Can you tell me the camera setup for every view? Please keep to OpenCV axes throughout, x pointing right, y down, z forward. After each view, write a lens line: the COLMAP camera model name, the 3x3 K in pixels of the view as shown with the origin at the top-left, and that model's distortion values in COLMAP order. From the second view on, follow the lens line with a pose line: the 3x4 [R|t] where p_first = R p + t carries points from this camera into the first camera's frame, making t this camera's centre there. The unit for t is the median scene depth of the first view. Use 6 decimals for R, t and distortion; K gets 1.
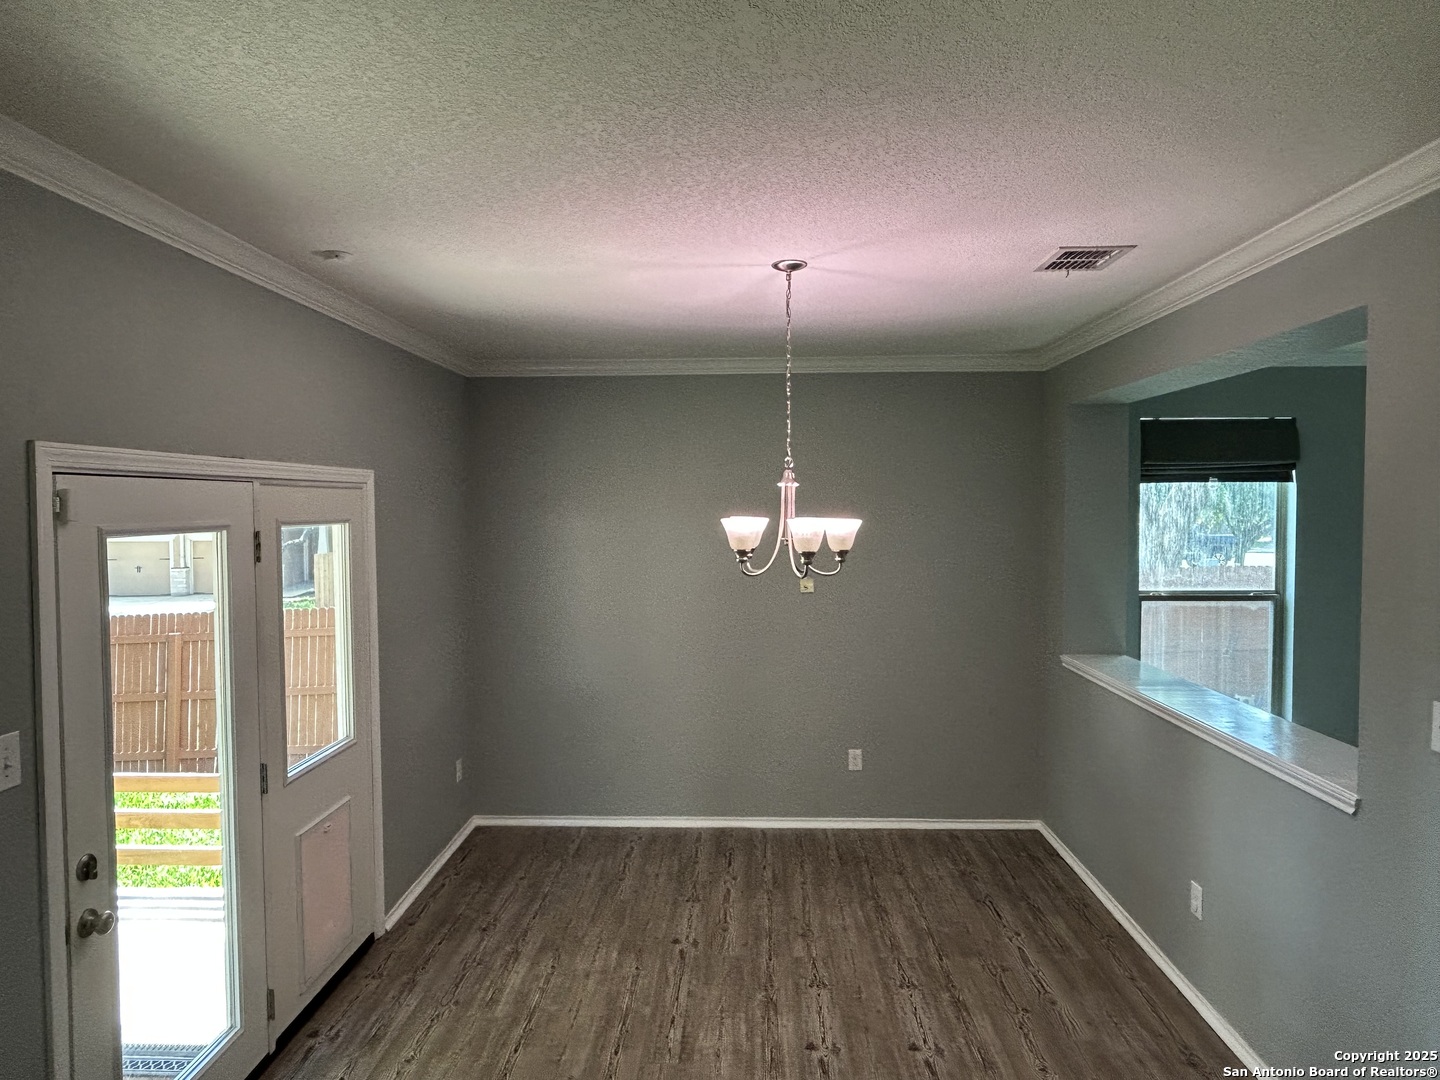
lens RADIAL K [[915.3, 0, 711.7], [0, 915.3, 542.0], [0, 0, 1]] dist [0.019131, -0.019356]
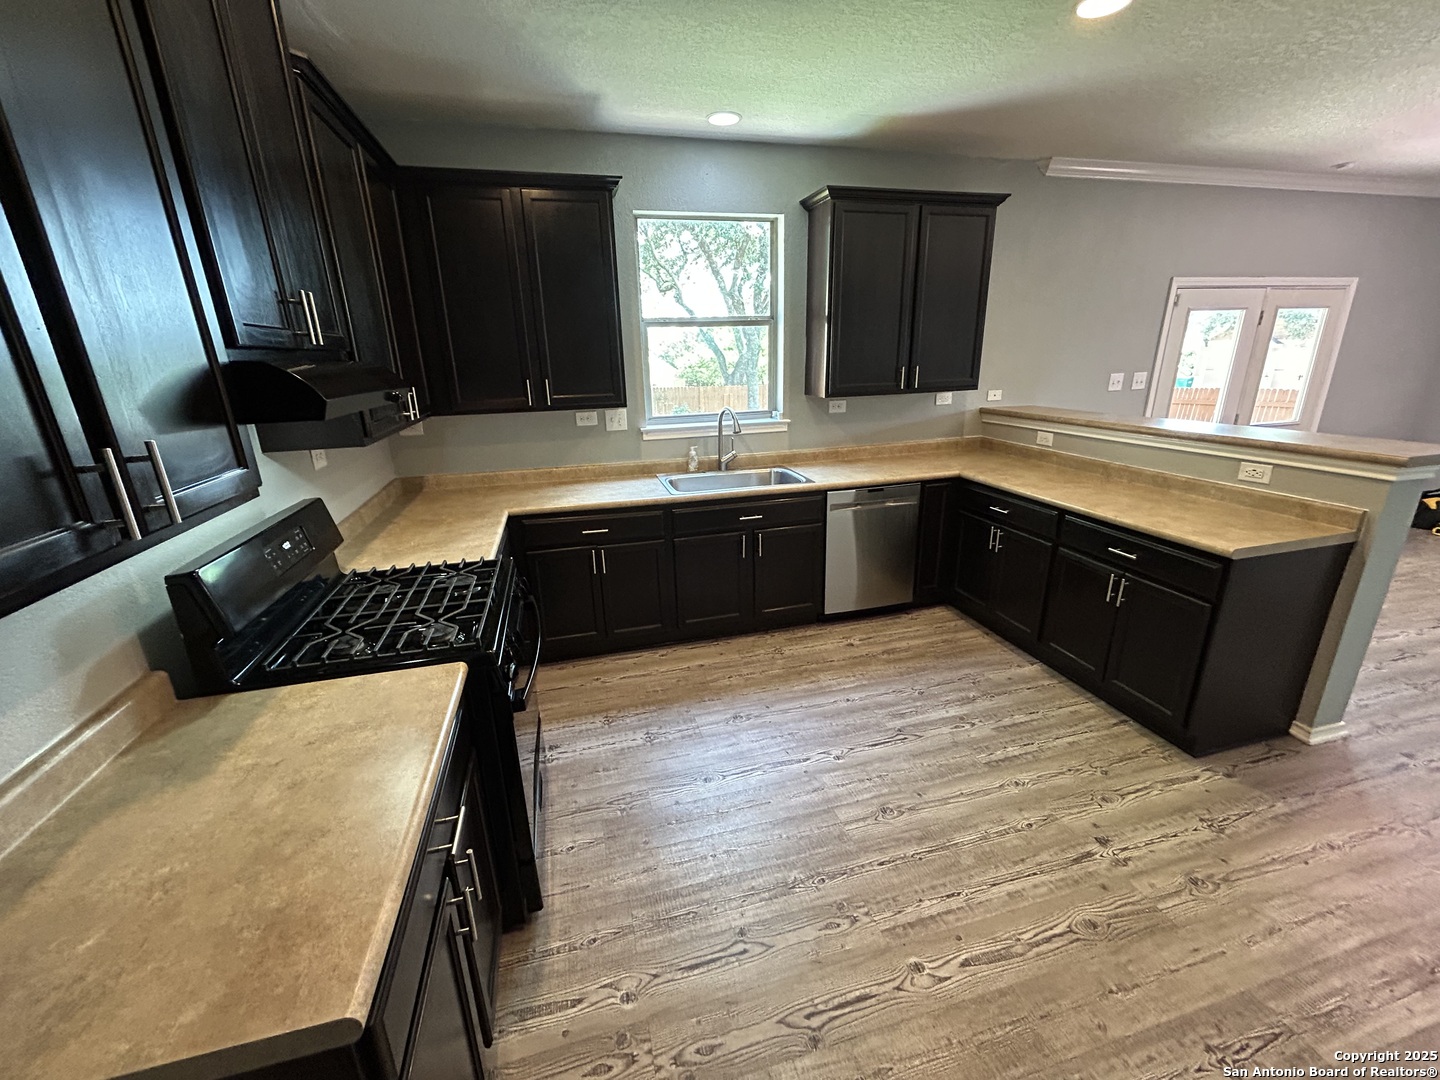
lens RADIAL K [[585.2, 0, 718.0], [0, 585.2, 541.6], [0, 0, 1]] dist [-0.001224, 0.001359]
pose [[0.298183, 0.293030, -0.908416, 0.542384], [-0.013294, 0.952894, 0.303014, 0.101355], [0.954416, -0.078277, 0.288032, -0.694985]]
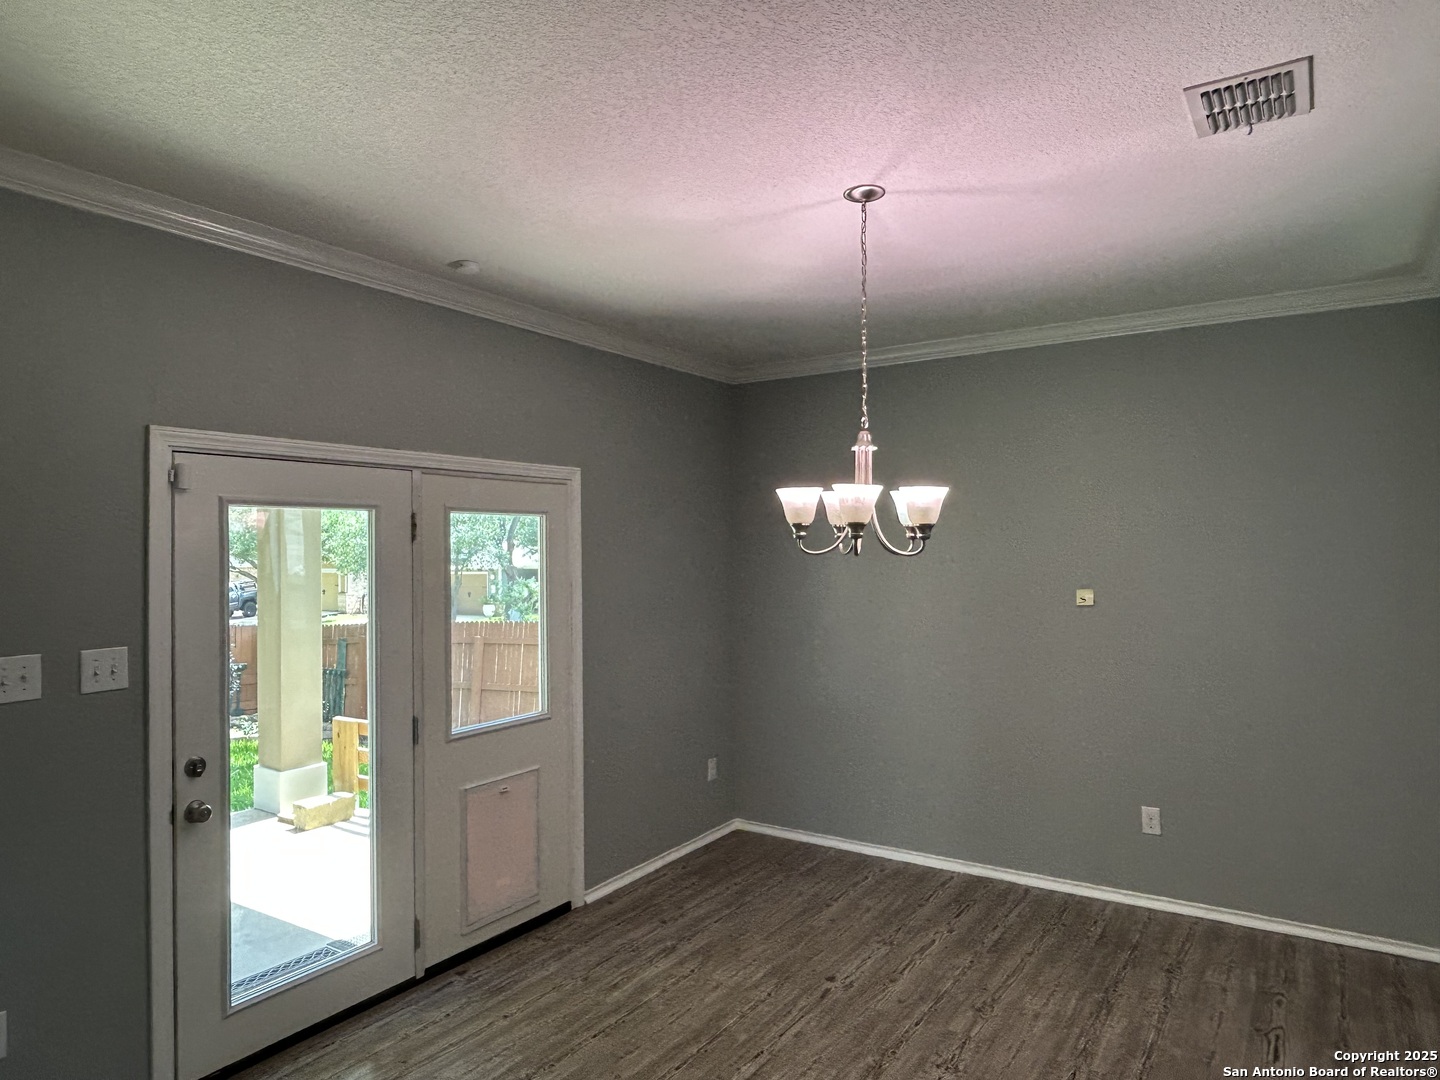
lens RADIAL K [[915.3, 0, 711.7], [0, 915.3, 542.0], [0, 0, 1]] dist [0.019131, -0.019356]
pose [[0.854934, -0.005223, -0.518710, 0.378285], [-0.017310, 0.999105, -0.038591, 0.056046], [0.518448, 0.041972, 0.854079, 0.187442]]
